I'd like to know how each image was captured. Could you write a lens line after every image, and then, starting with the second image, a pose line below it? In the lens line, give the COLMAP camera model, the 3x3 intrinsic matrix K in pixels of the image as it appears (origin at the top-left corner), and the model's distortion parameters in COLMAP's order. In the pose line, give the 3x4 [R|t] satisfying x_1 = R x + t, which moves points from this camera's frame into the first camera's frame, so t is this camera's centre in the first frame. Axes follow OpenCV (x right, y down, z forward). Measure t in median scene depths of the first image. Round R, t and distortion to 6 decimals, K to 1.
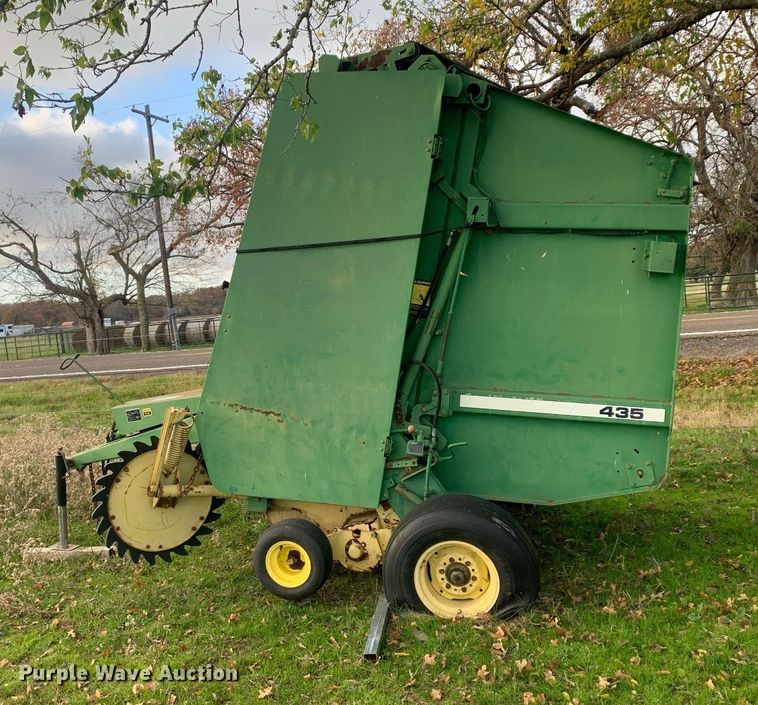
lens RADIAL K [[820.3, 0, 379.0], [0, 820.3, 352.5], [0, 0, 1]] dist [0.081286, -0.026989]
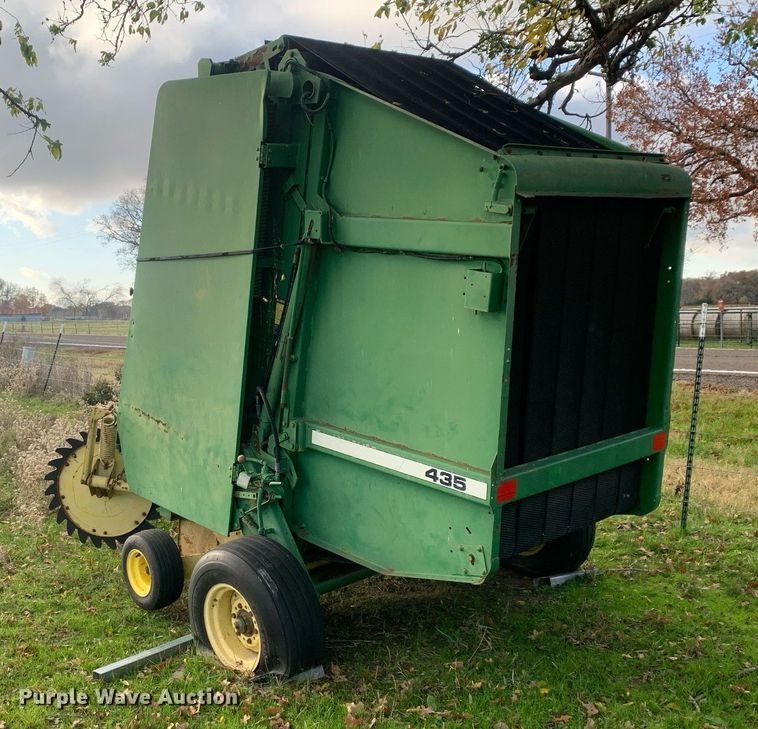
lens RADIAL K [[934.6, 0, 379.0], [0, 934.6, 364.5], [0, 0, 1]] dist [0.098162, -0.026388]
pose [[0.827782, 0.101048, -0.551875, 0.661132], [-0.087511, 0.994862, 0.050898, -0.071756], [0.554183, 0.006163, 0.832372, 0.179848]]
